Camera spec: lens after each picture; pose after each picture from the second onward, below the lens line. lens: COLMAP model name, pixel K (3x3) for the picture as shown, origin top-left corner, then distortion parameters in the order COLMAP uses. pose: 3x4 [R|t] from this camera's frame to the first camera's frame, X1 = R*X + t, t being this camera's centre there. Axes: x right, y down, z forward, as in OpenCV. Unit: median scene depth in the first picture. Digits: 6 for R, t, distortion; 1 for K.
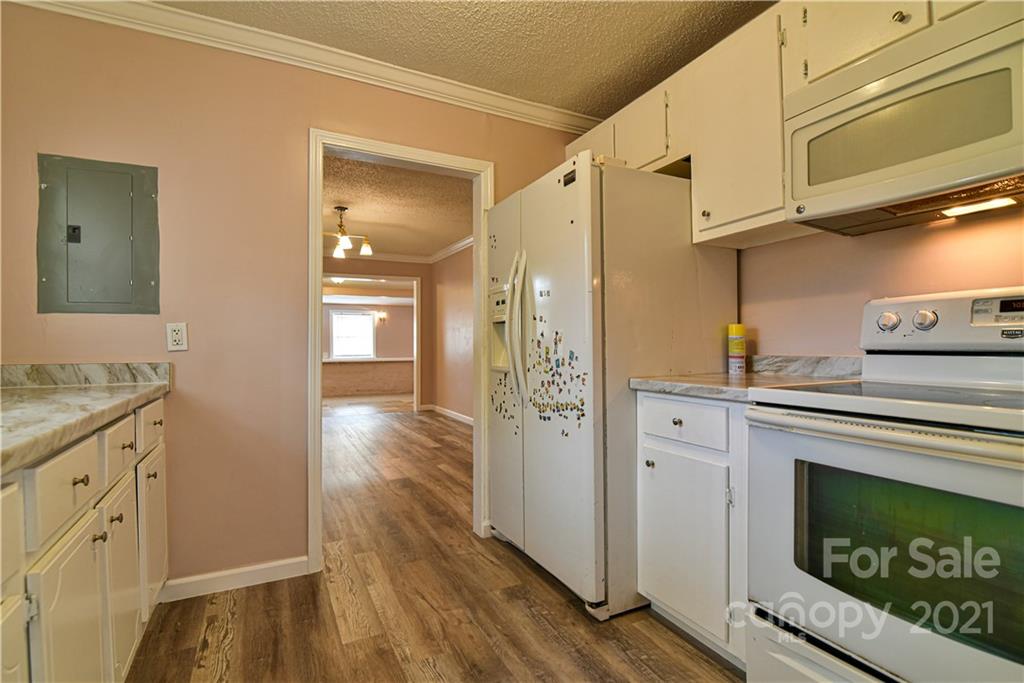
lens RADIAL K [[478.0, 0, 515.9], [0, 478.0, 346.9], [0, 0, 1]] dist [-0.019152, 0.000156]
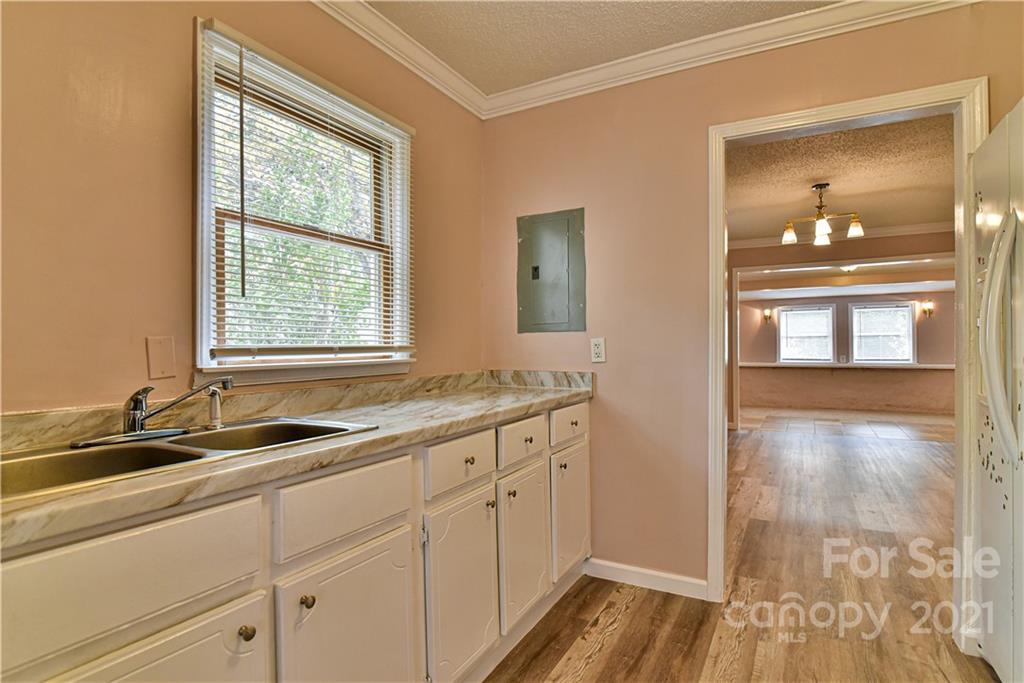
lens RADIAL K [[535.1, 0, 516.8], [0, 535.1, 348.7], [0, 0, 1]] dist [-0.008057, -0.000206]
pose [[0.557456, 0.007025, -0.830177, 0.259179], [-0.000882, 0.999969, 0.007869, -0.035044], [0.830206, -0.003655, 0.557444, 0.105657]]
